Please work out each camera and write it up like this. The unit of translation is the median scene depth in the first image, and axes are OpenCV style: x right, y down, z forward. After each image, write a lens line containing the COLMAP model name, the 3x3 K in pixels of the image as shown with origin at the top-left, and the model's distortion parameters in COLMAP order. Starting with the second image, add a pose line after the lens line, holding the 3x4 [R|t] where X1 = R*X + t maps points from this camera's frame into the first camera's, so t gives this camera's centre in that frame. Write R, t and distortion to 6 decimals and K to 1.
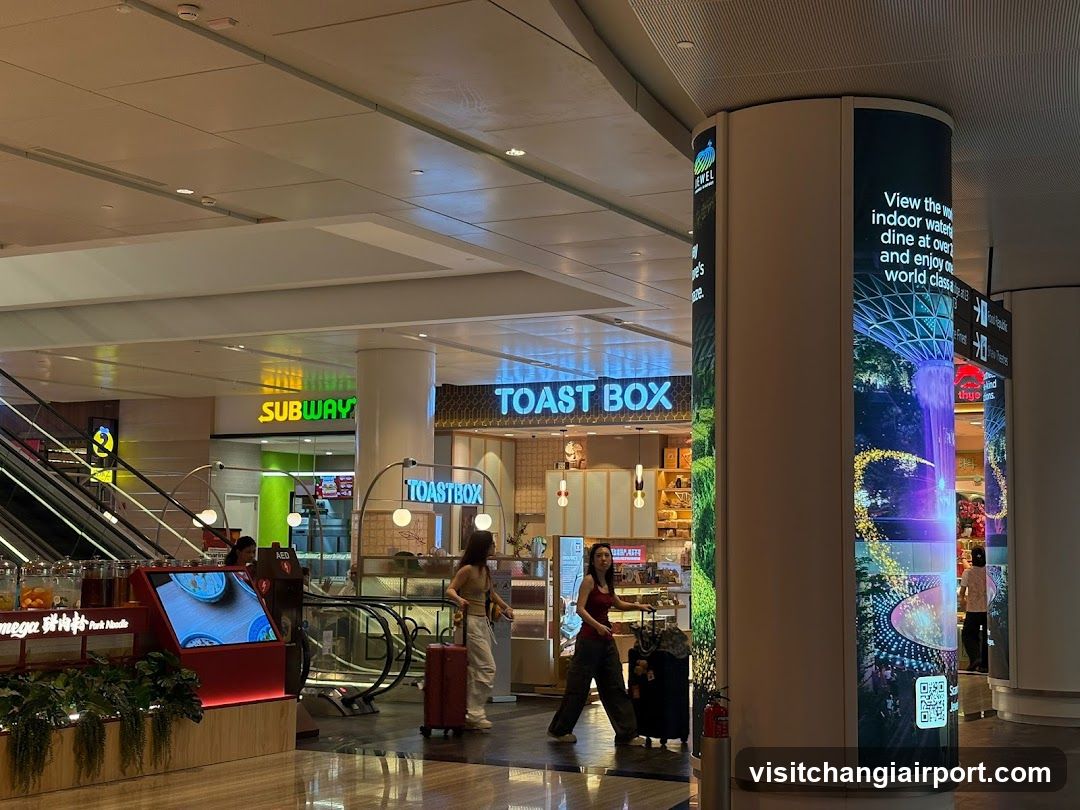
lens RADIAL K [[1654.5, 0, 533.4], [0, 1654.5, 407.7], [0, 0, 1]] dist [0.214710, 0.000000]
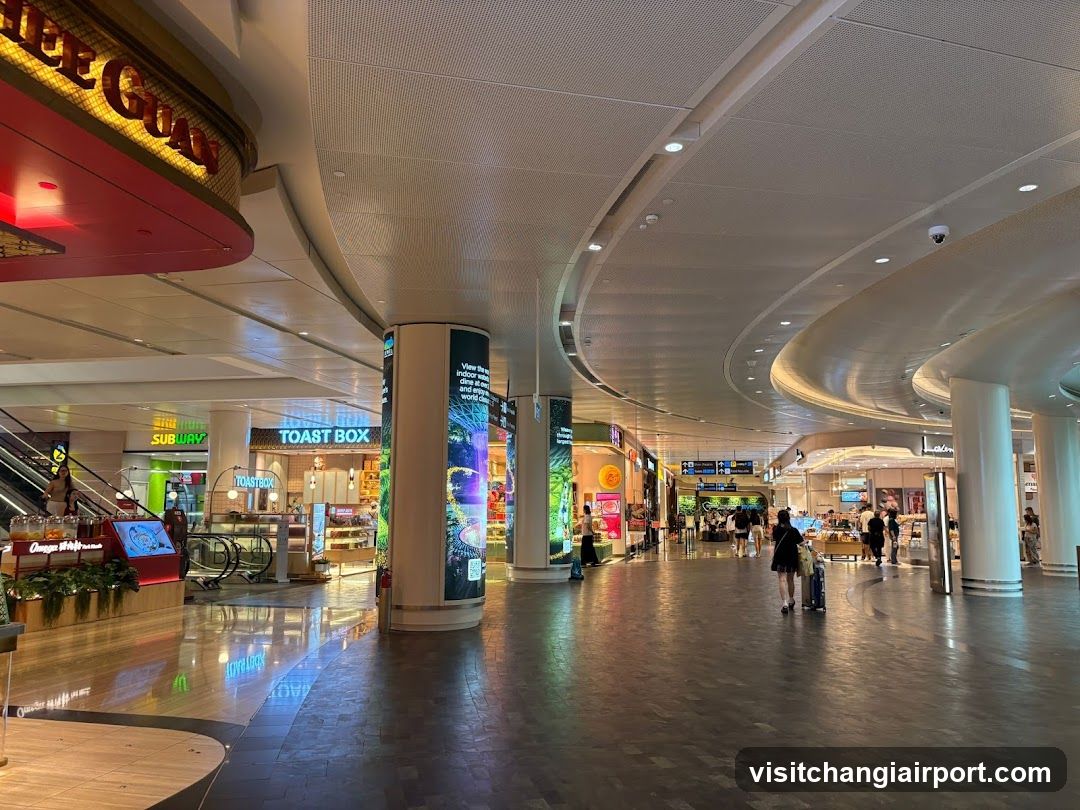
lens RADIAL K [[805.3, 0, 558.0], [0, 805.3, 401.6], [0, 0, 1]] dist [0.008382, -0.002507]
pose [[0.950457, 0.034644, 0.308921, -0.017632], [-0.020057, 0.998534, -0.050269, -0.011704], [-0.310210, 0.041582, 0.949758, -0.142563]]
